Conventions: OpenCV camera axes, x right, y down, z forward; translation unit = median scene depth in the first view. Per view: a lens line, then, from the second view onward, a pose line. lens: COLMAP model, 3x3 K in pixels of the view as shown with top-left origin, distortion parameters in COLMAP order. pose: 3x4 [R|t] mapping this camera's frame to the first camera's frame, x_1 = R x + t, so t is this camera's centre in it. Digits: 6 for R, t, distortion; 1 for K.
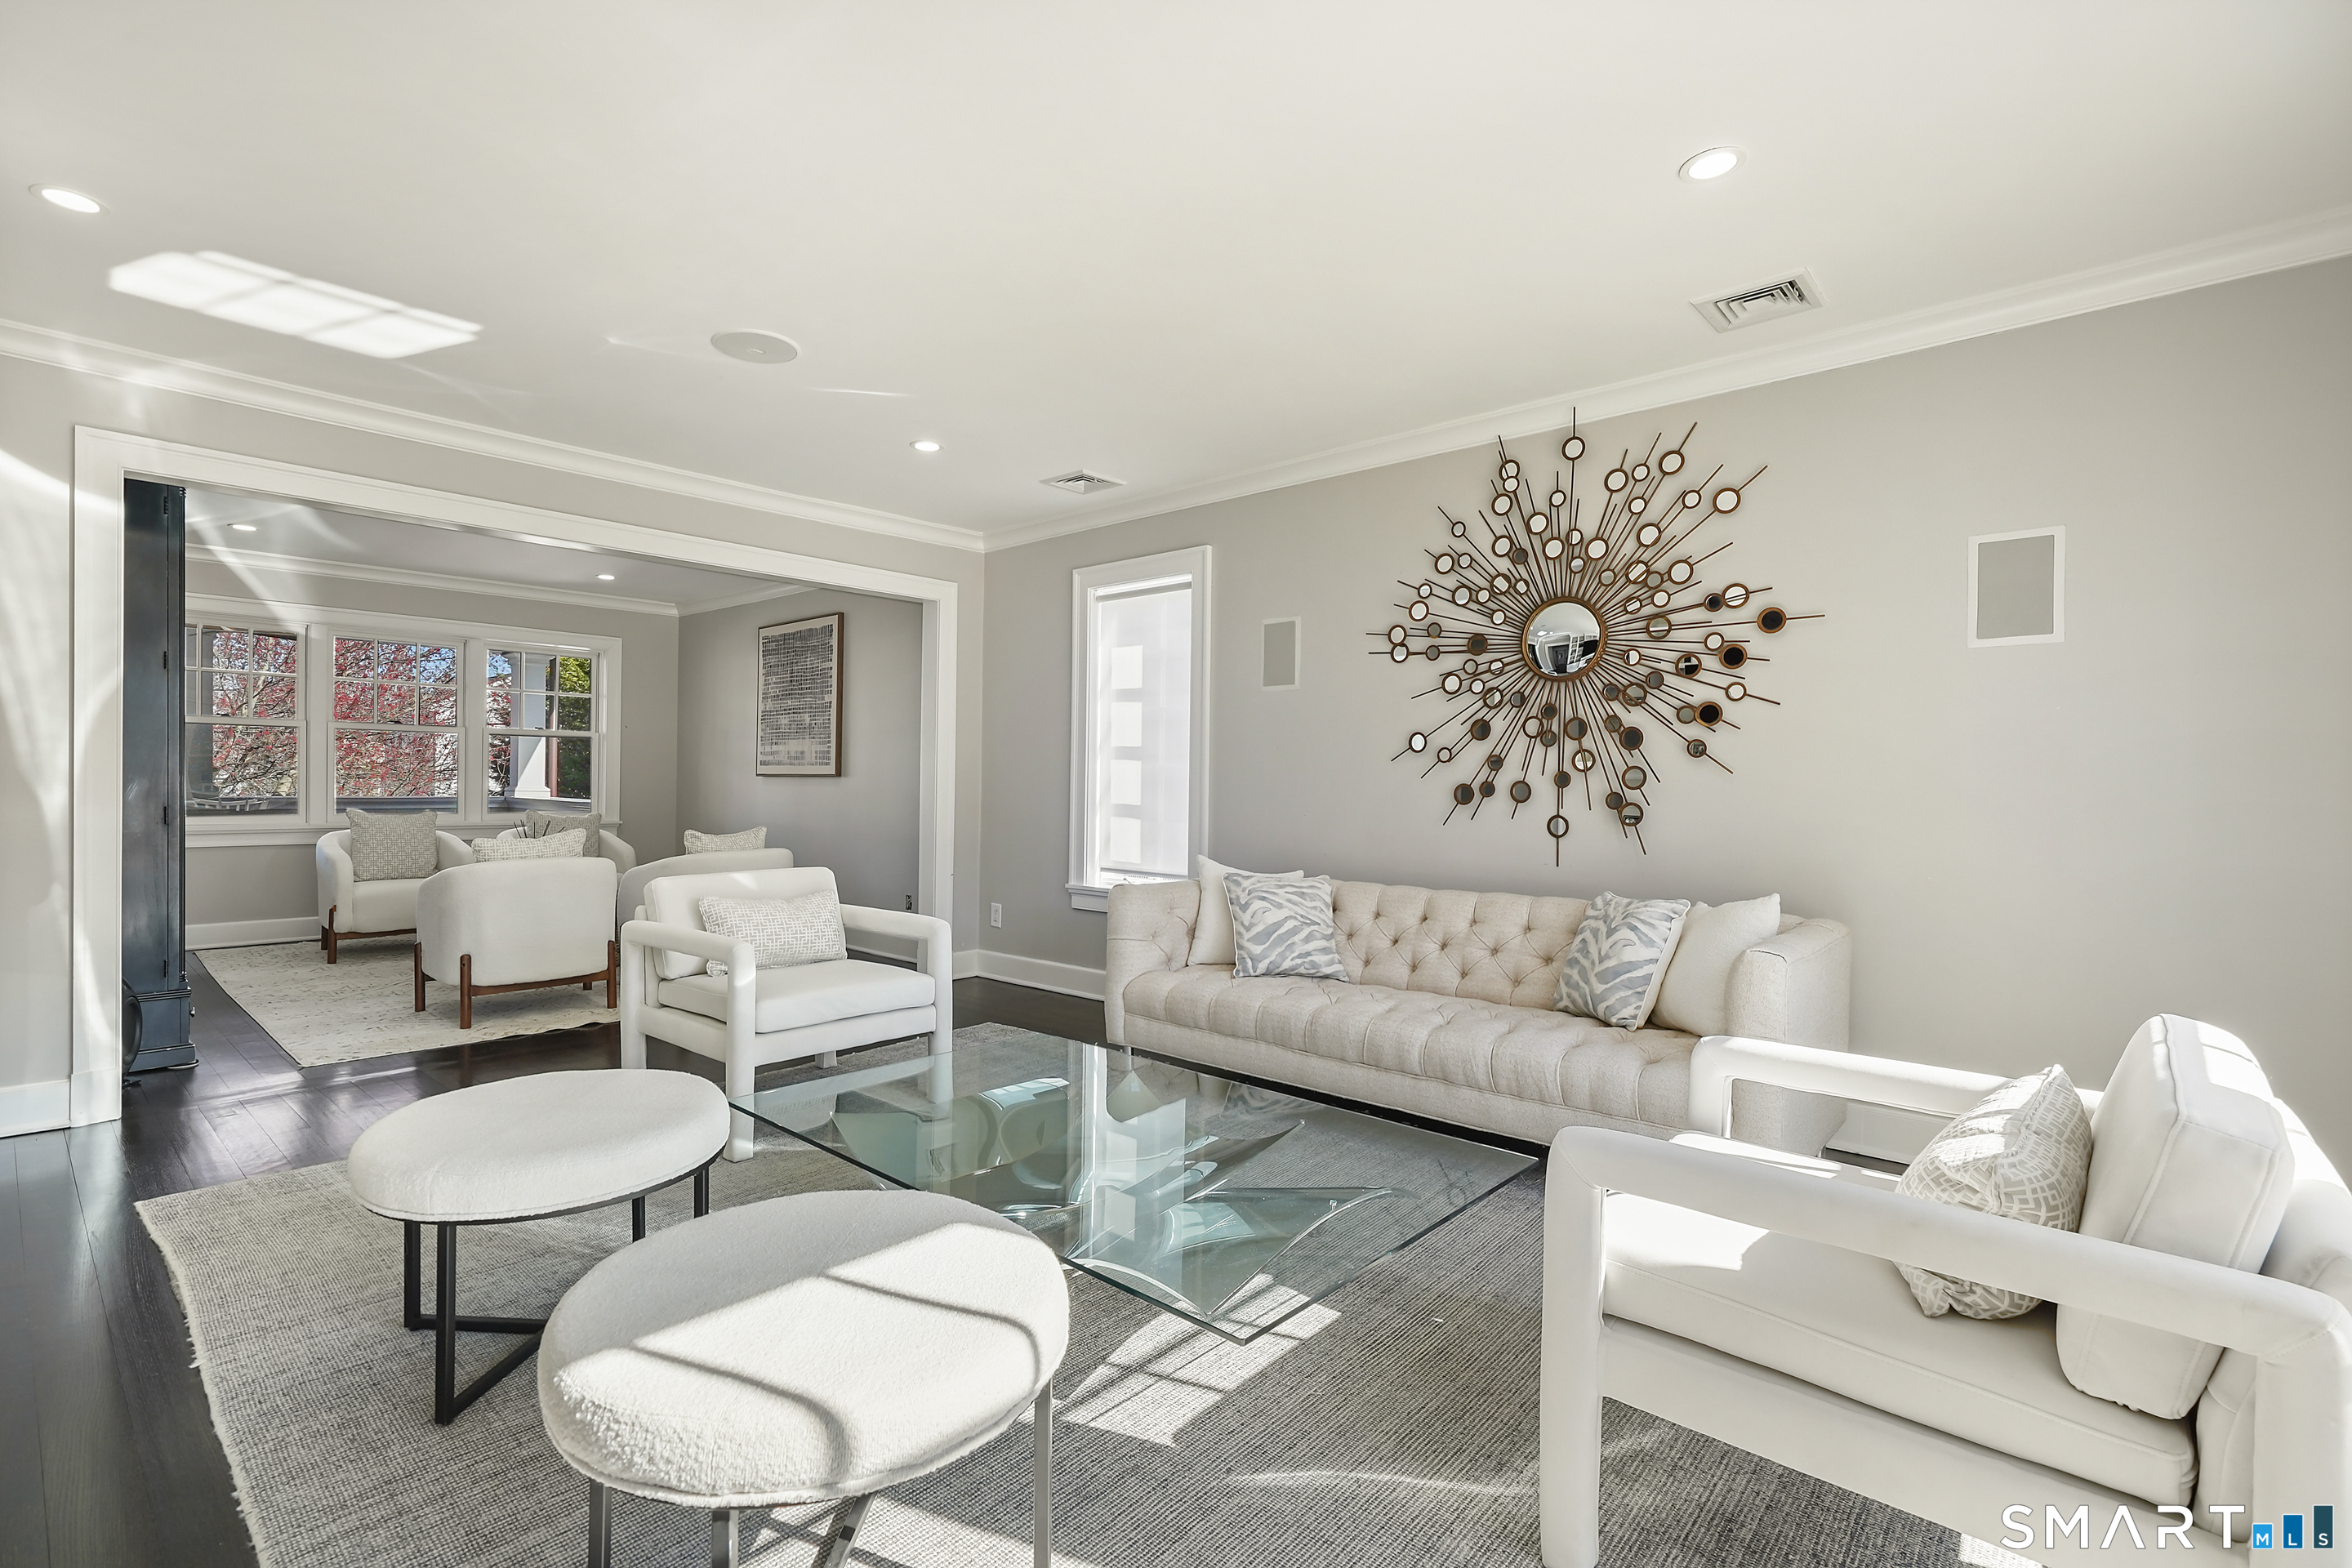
lens RADIAL K [[1075.0, 0, 1163.6], [0, 1075.0, 787.9], [0, 0, 1]] dist [0.000446, 0.000563]
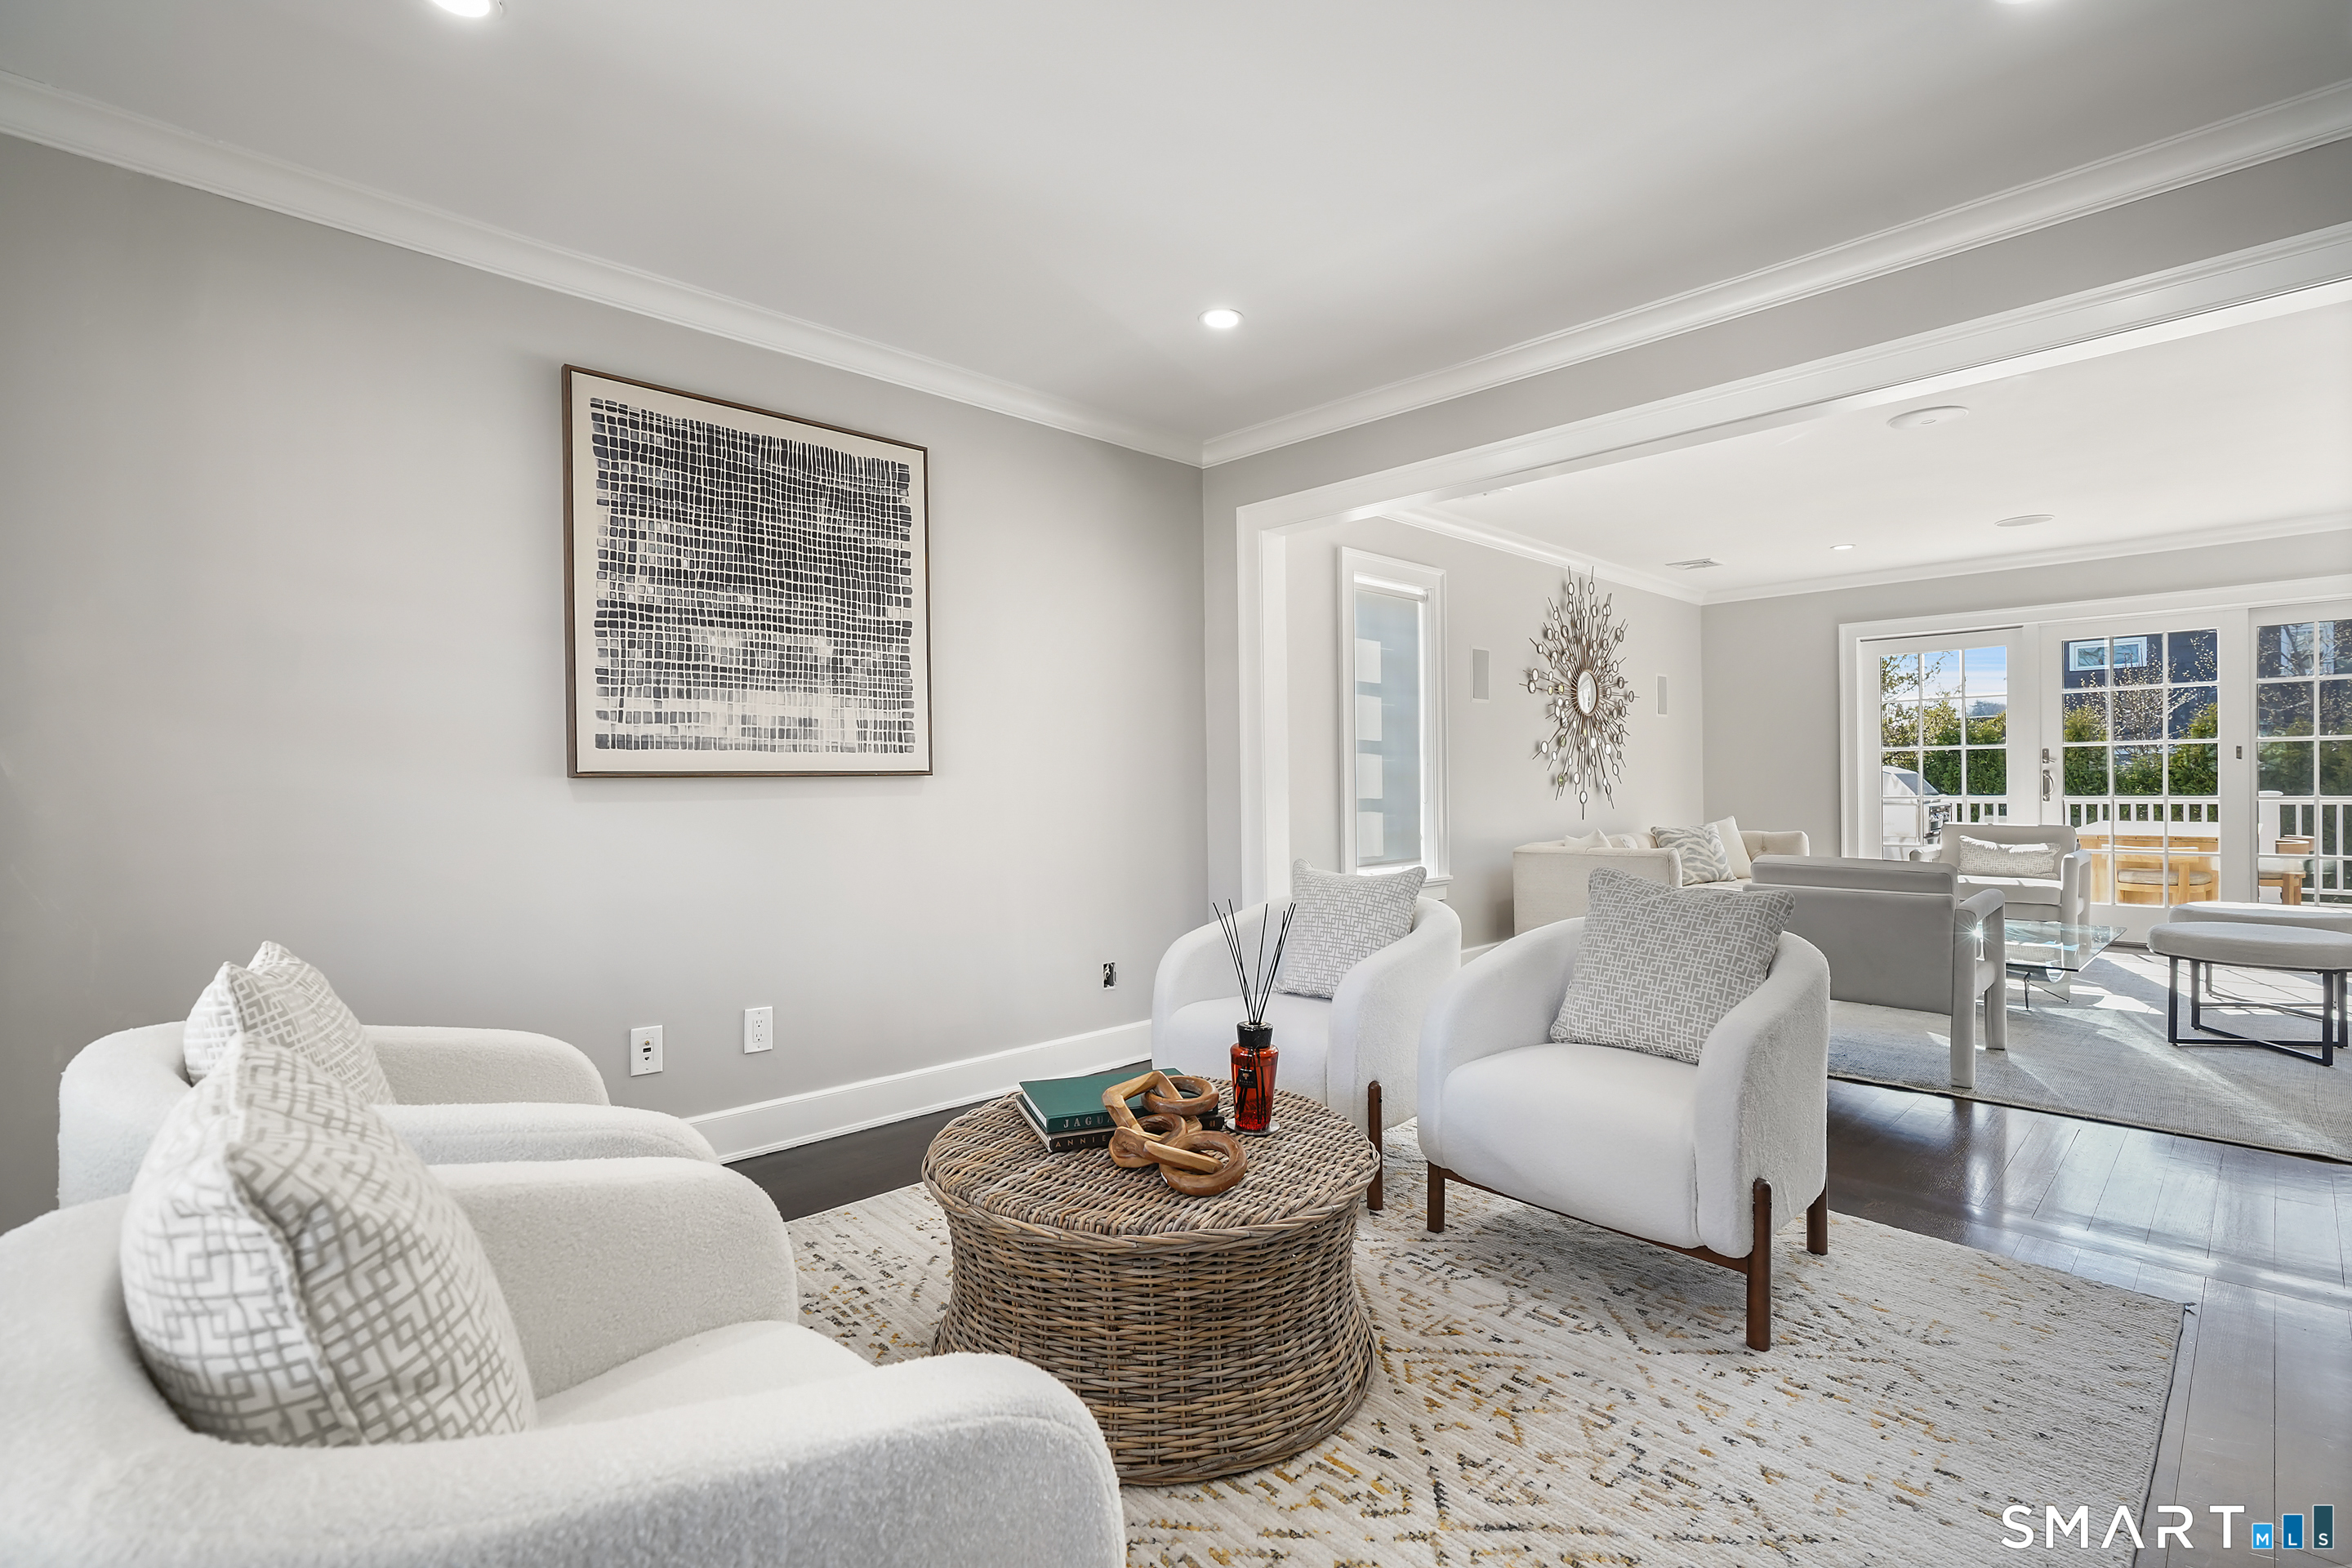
lens RADIAL K [[1083.2, 0, 1176.4], [0, 1083.2, 798.3], [0, 0, 1]] dist [-0.000630, -0.000038]
pose [[0.064949, -0.023312, 0.997616, -0.795694], [0.021655, 0.999525, 0.021947, -0.008347], [-0.997654, 0.020178, 0.065423, 0.846879]]
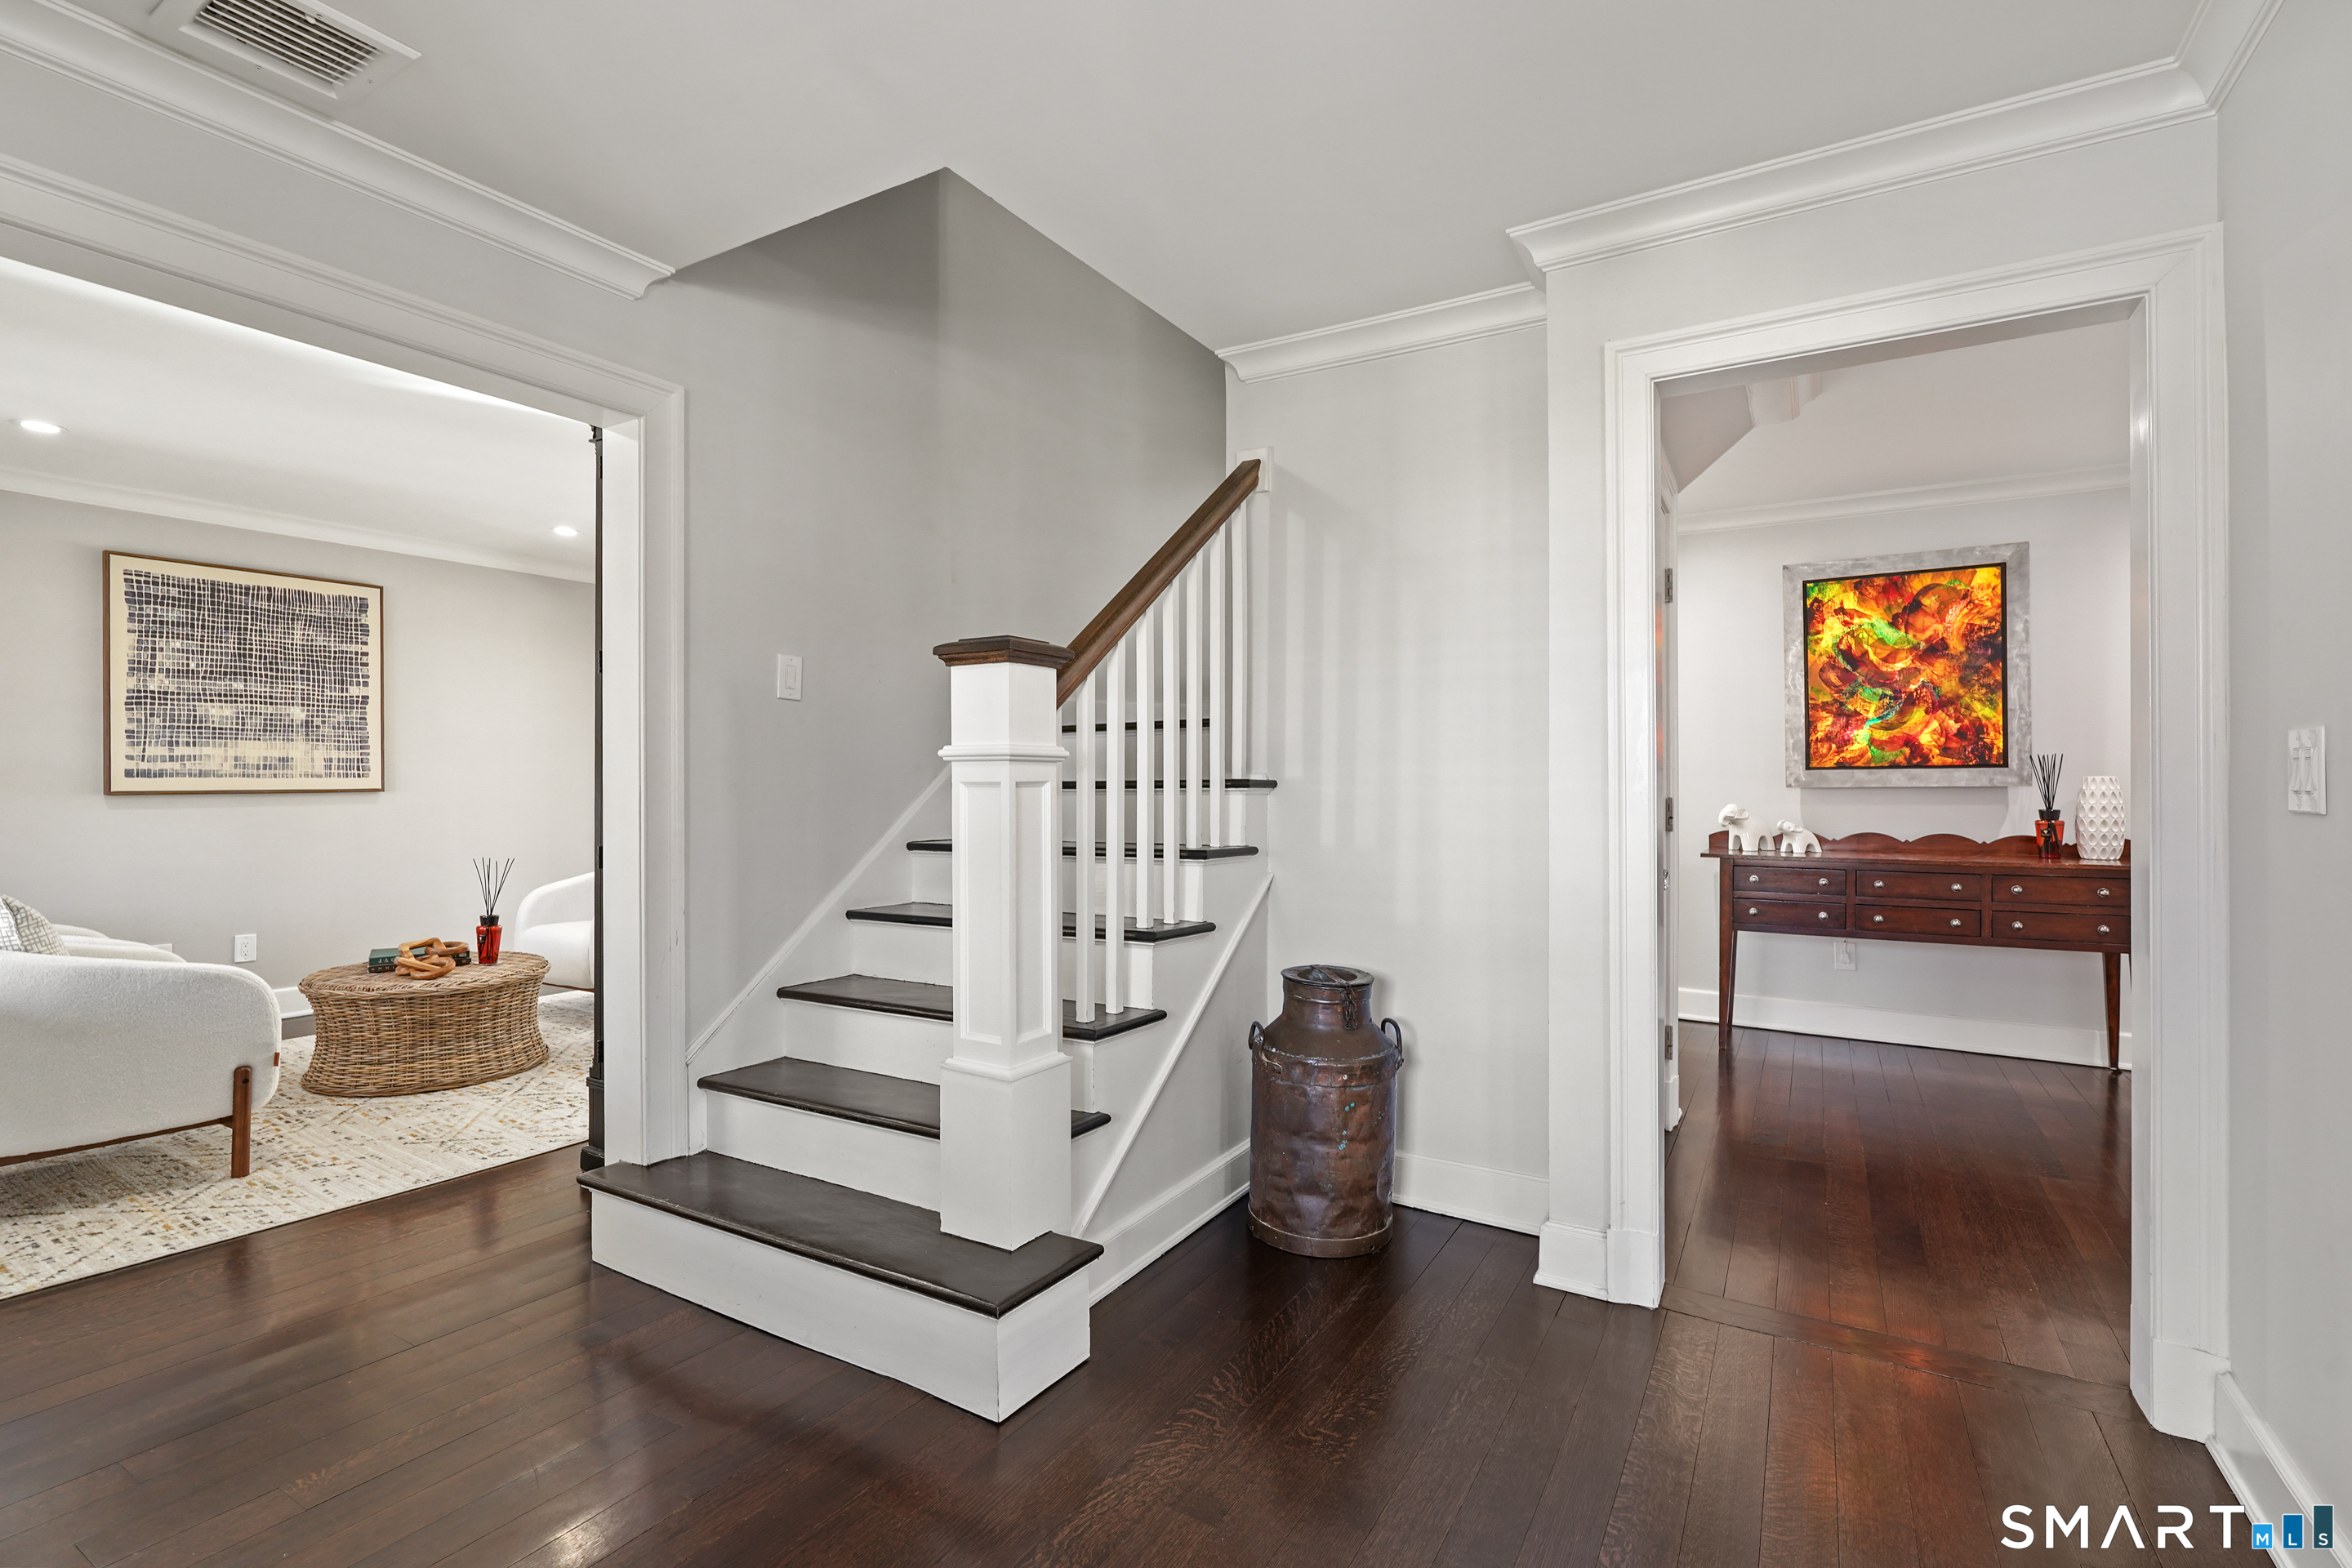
lens RADIAL K [[1075.0, 0, 1163.6], [0, 1075.0, 787.9], [0, 0, 1]] dist [0.000446, 0.000563]
pose [[-0.189670, -0.017476, 0.981692, -1.192451], [0.009869, 0.999757, 0.019705, -0.023015], [-0.981798, 0.013426, -0.189451, 0.577273]]
